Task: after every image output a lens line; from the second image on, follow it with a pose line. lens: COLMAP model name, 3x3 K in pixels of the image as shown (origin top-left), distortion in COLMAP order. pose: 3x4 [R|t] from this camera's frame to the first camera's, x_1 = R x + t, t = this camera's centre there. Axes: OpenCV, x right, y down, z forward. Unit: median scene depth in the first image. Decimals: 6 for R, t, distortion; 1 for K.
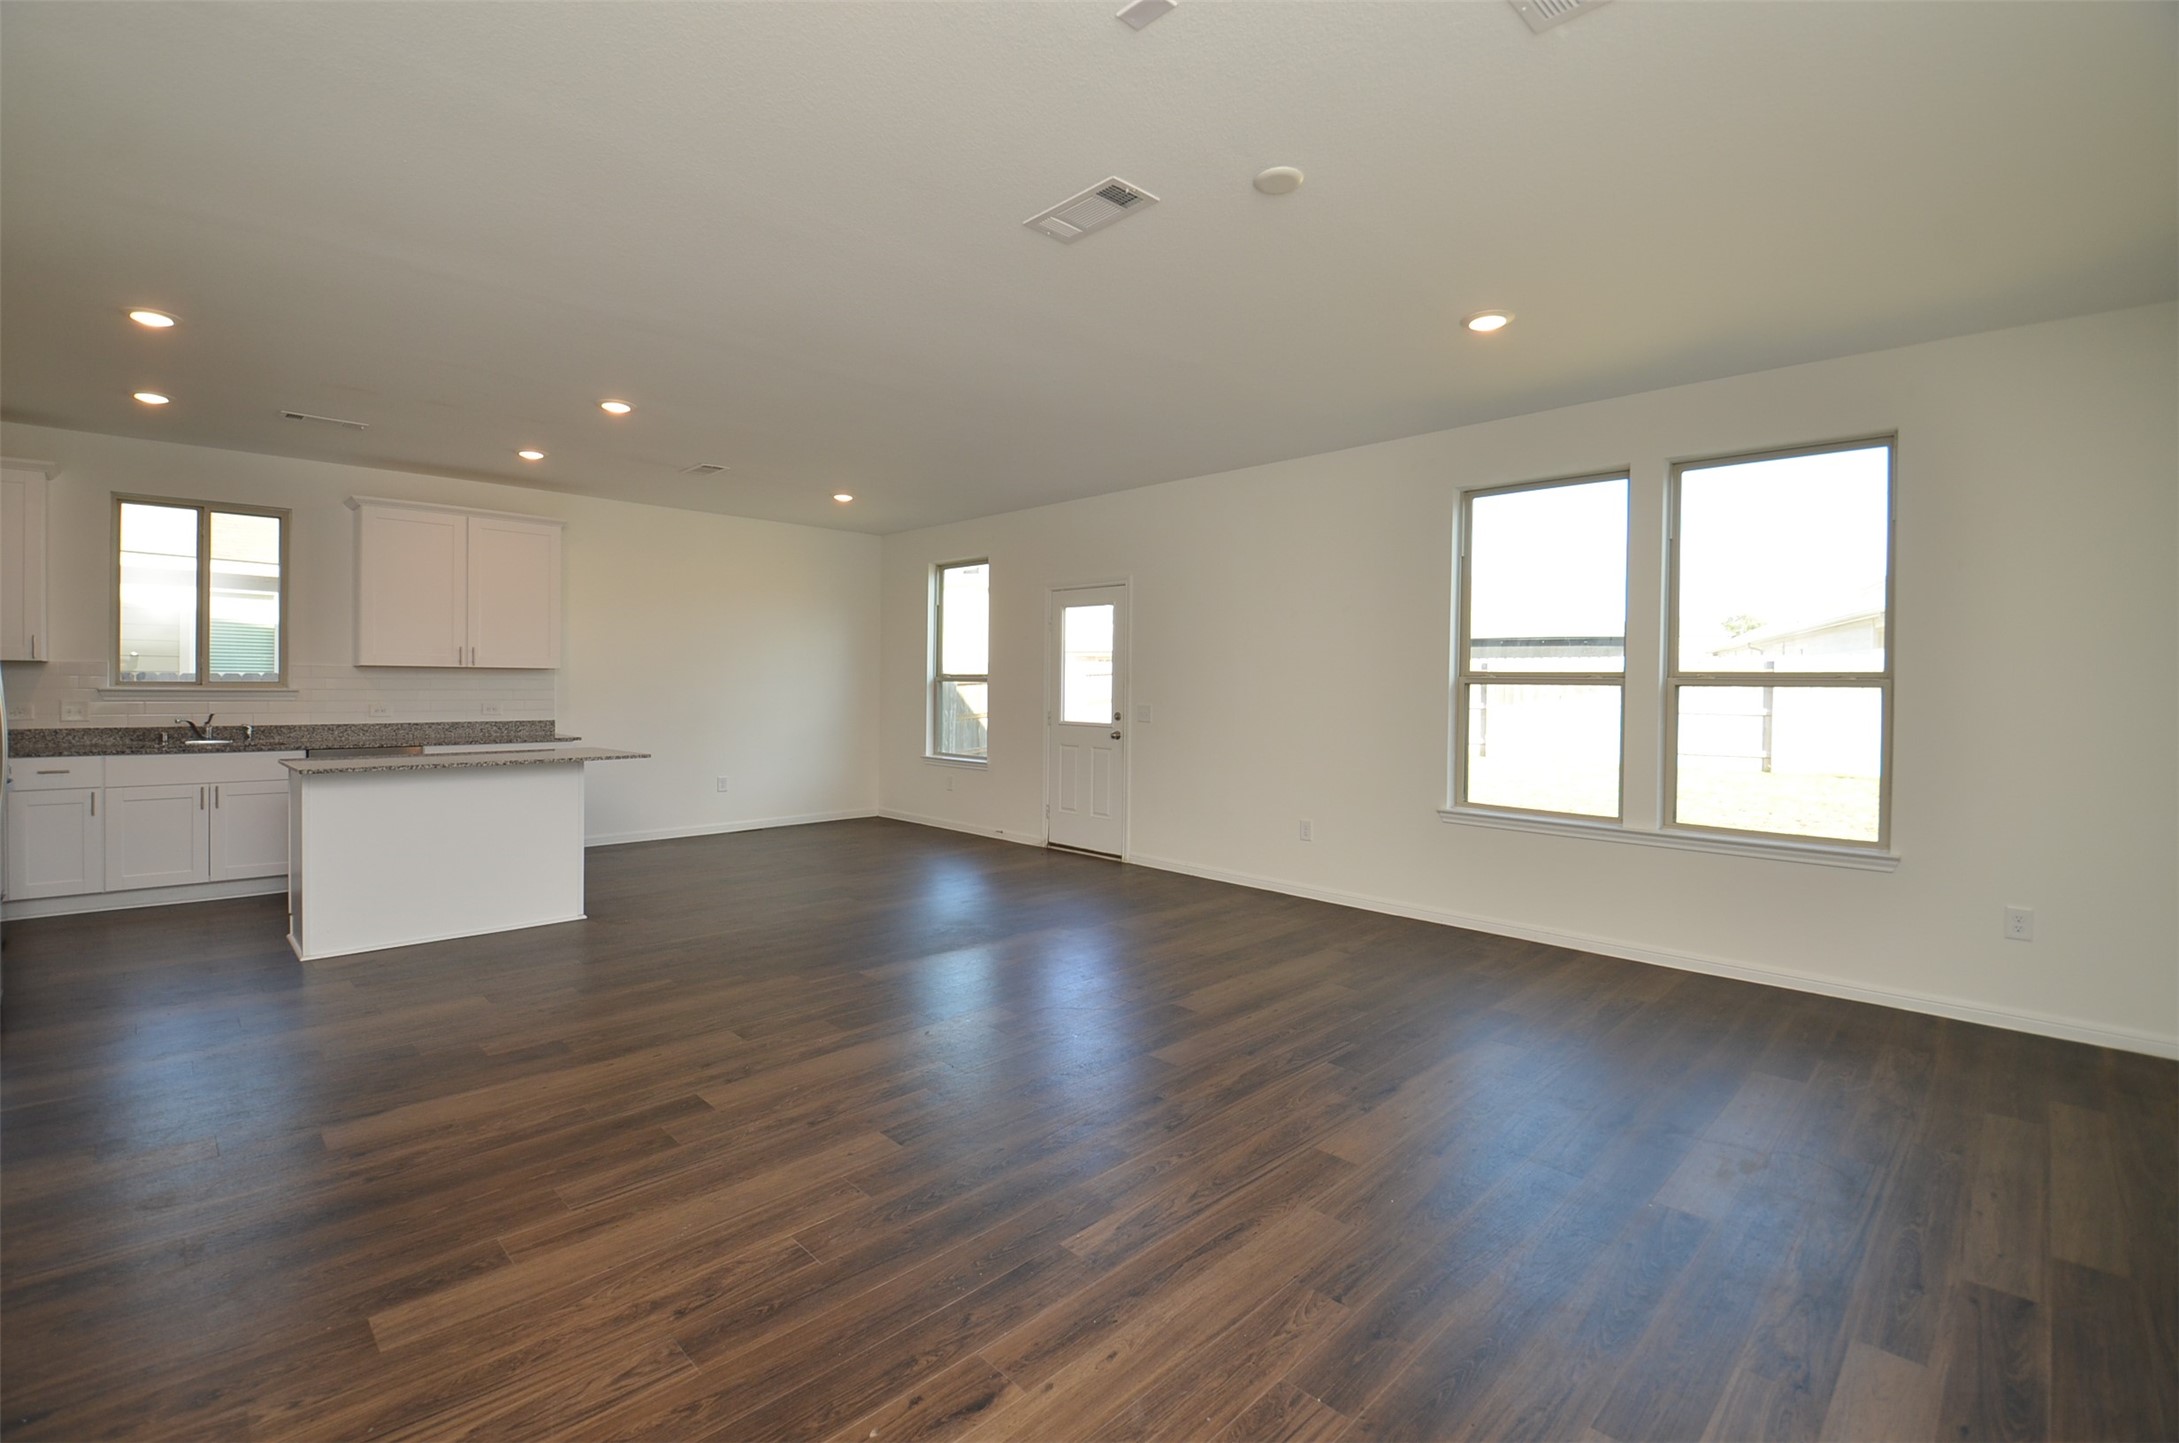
lens RADIAL K [[955.9, 0, 1098.6], [0, 955.9, 687.7], [0, 0, 1]] dist [-0.000440, -0.011871]
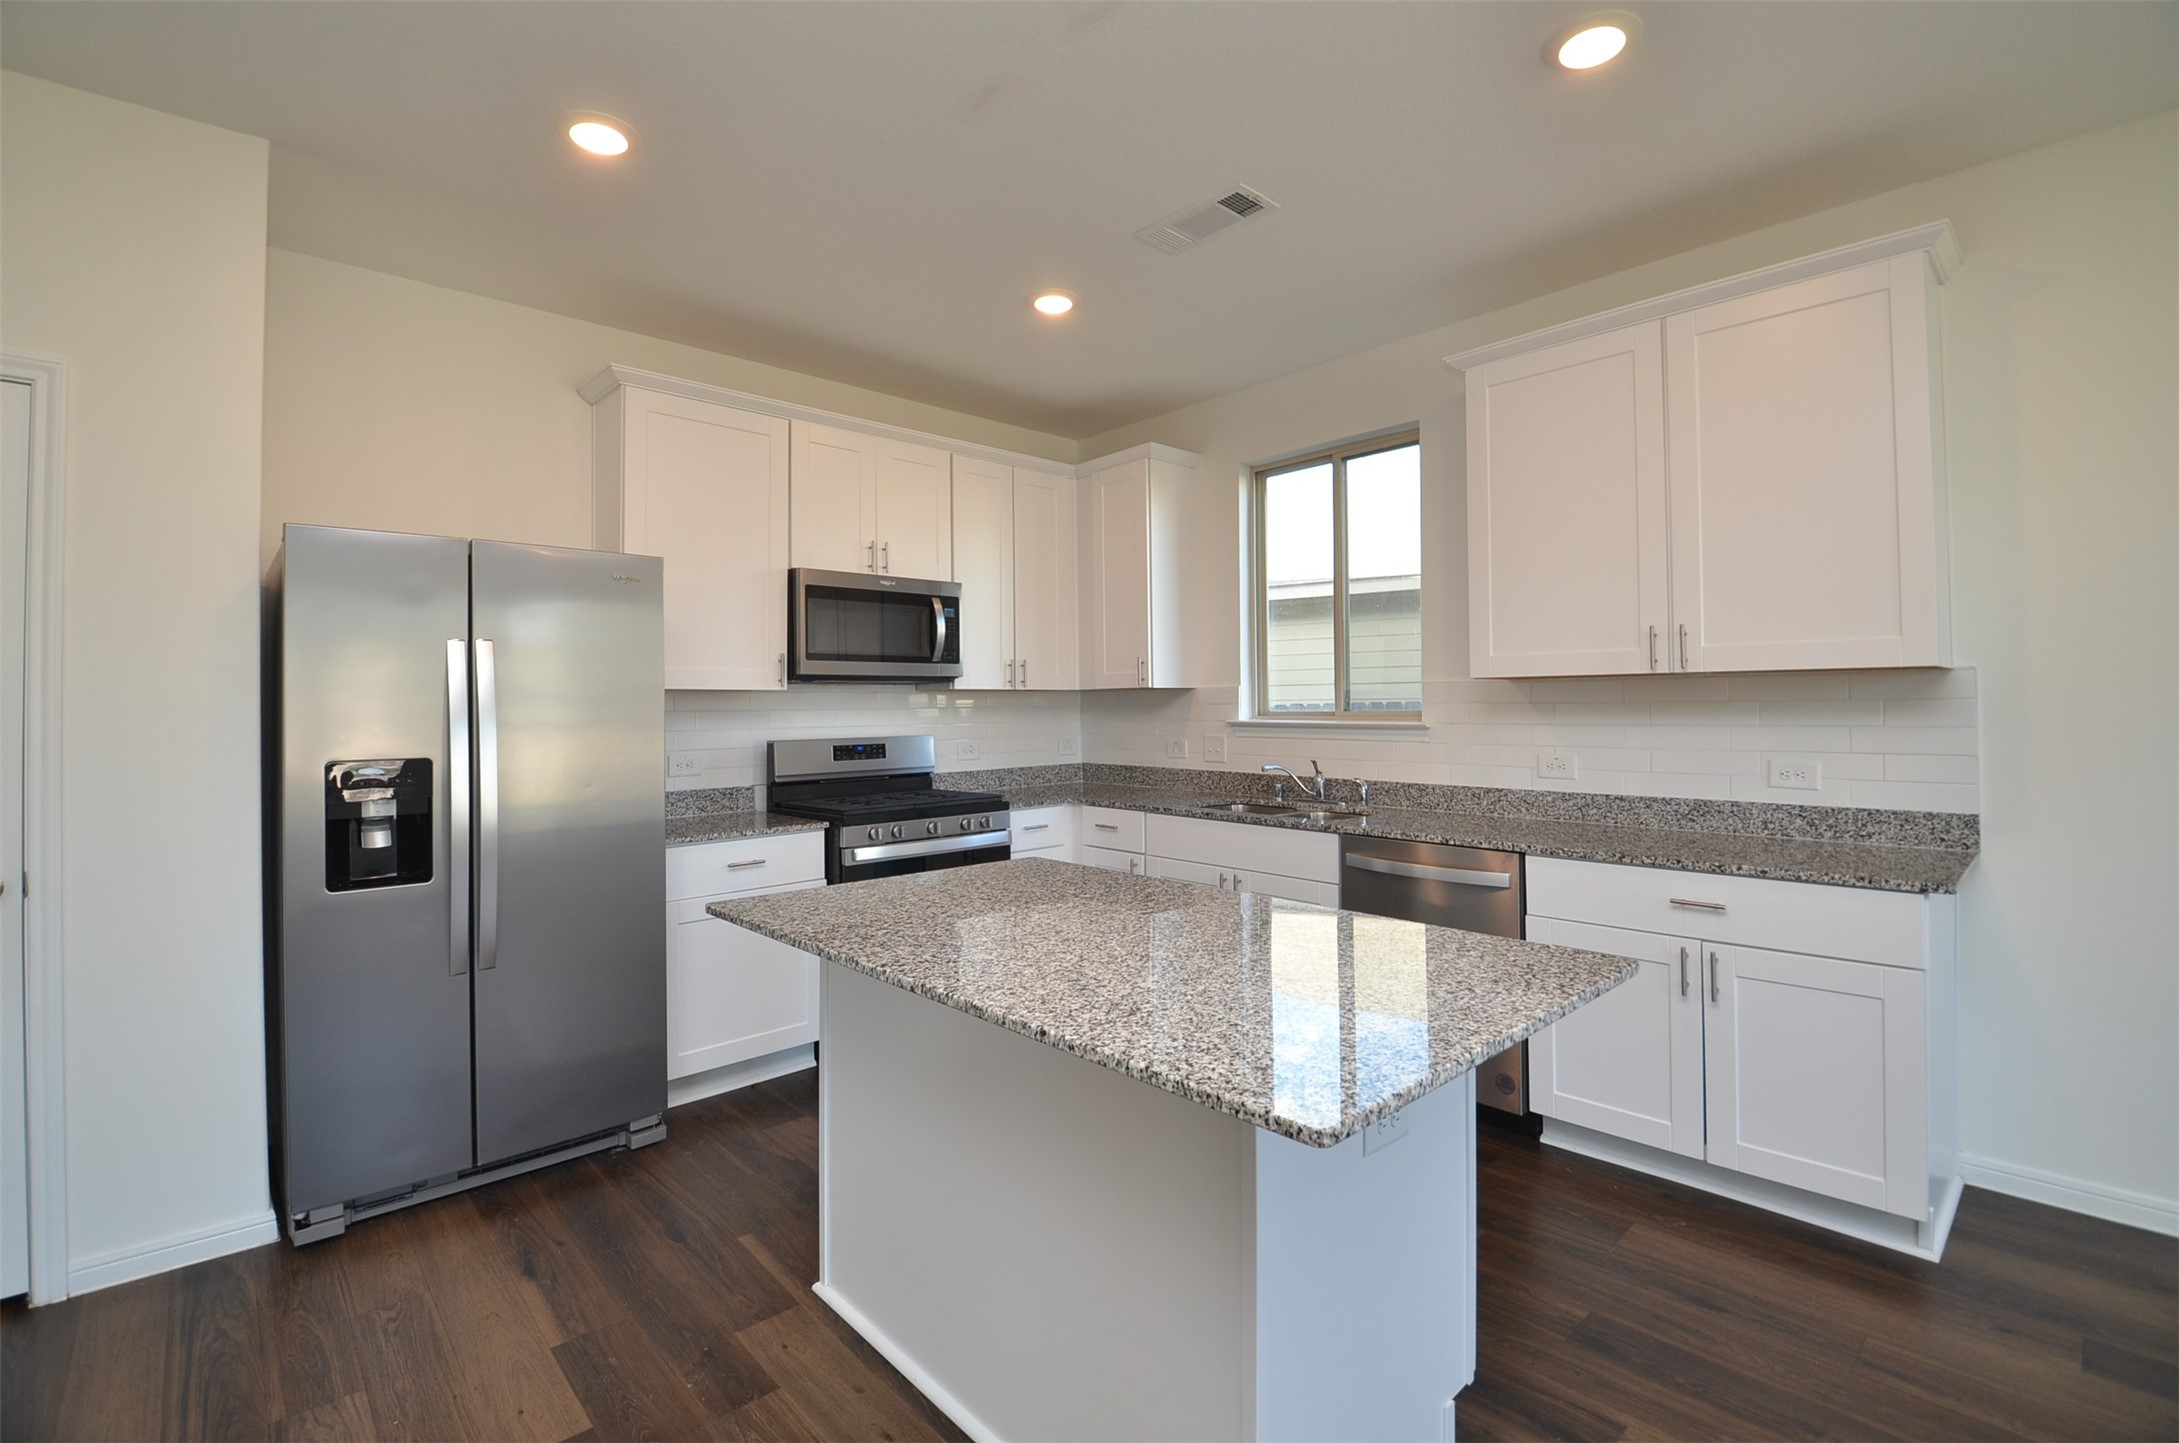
lens RADIAL K [[955.9, 0, 1098.6], [0, 955.9, 687.7], [0, 0, 1]] dist [-0.000440, -0.011871]
pose [[-0.022533, -0.023676, -0.999466, -0.235878], [0.006278, 0.999696, -0.023823, -0.007346], [0.999726, -0.006811, -0.022377, 0.760189]]
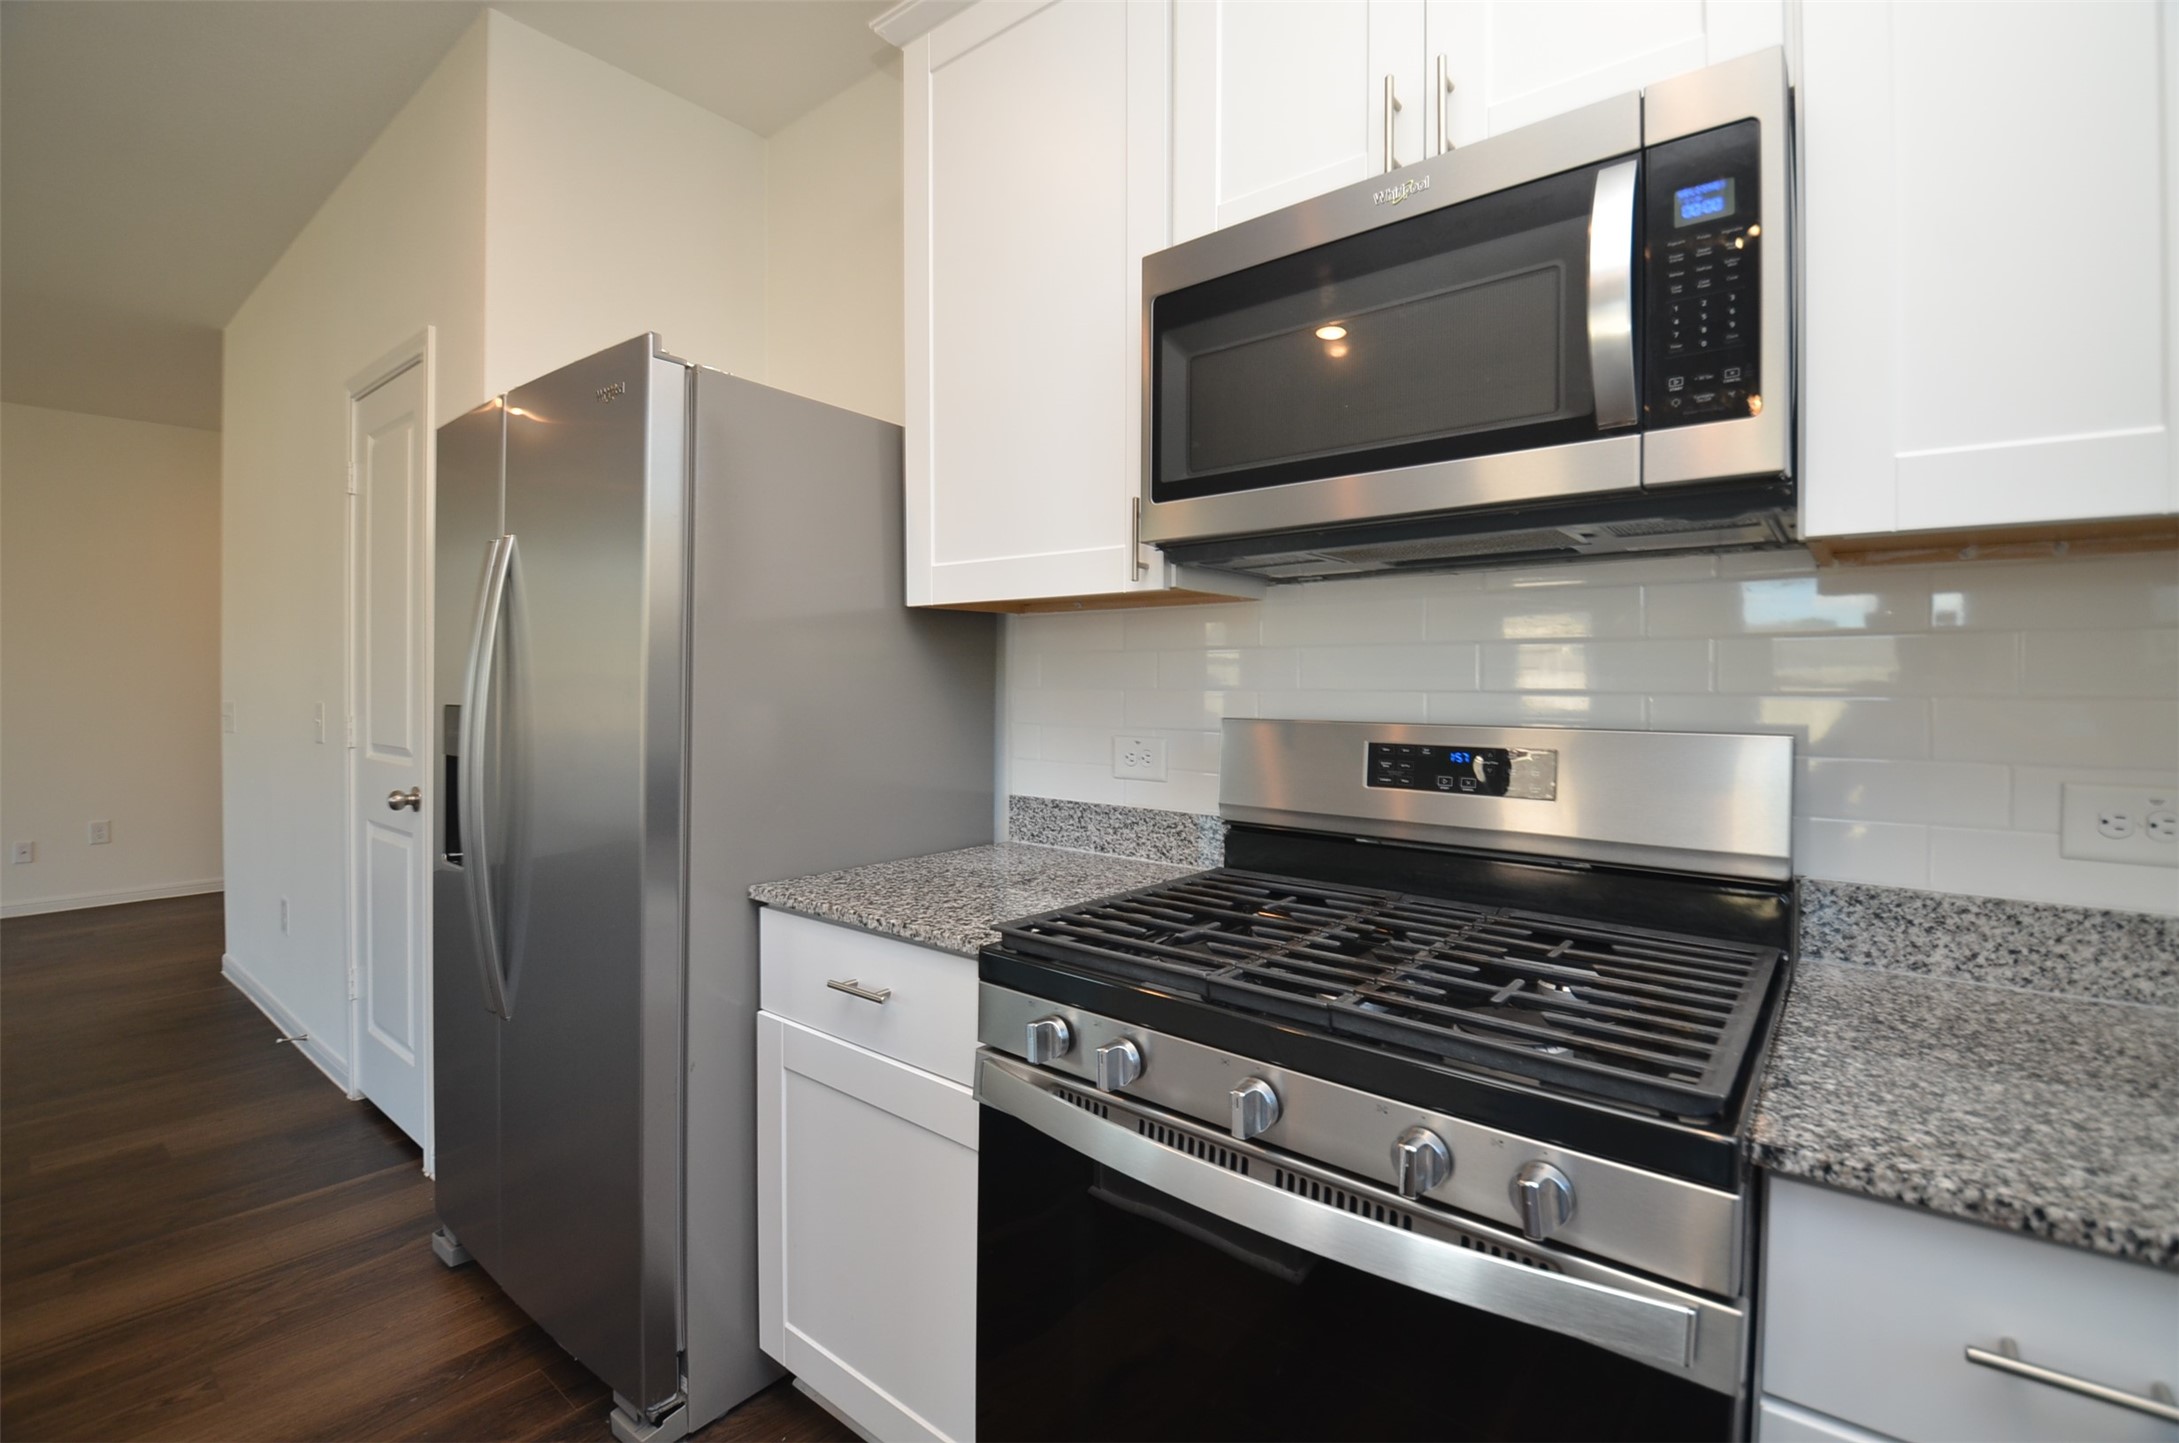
lens RADIAL K [[972.7, 0, 1093.9], [0, 972.7, 678.7], [0, 0, 1]] dist [-0.029712, -0.012572]
pose [[-0.994192, -0.005171, -0.107498, -0.732394], [-0.005878, 0.999963, 0.006259, -0.001217], [0.107461, 0.006854, -0.994186, 0.782438]]
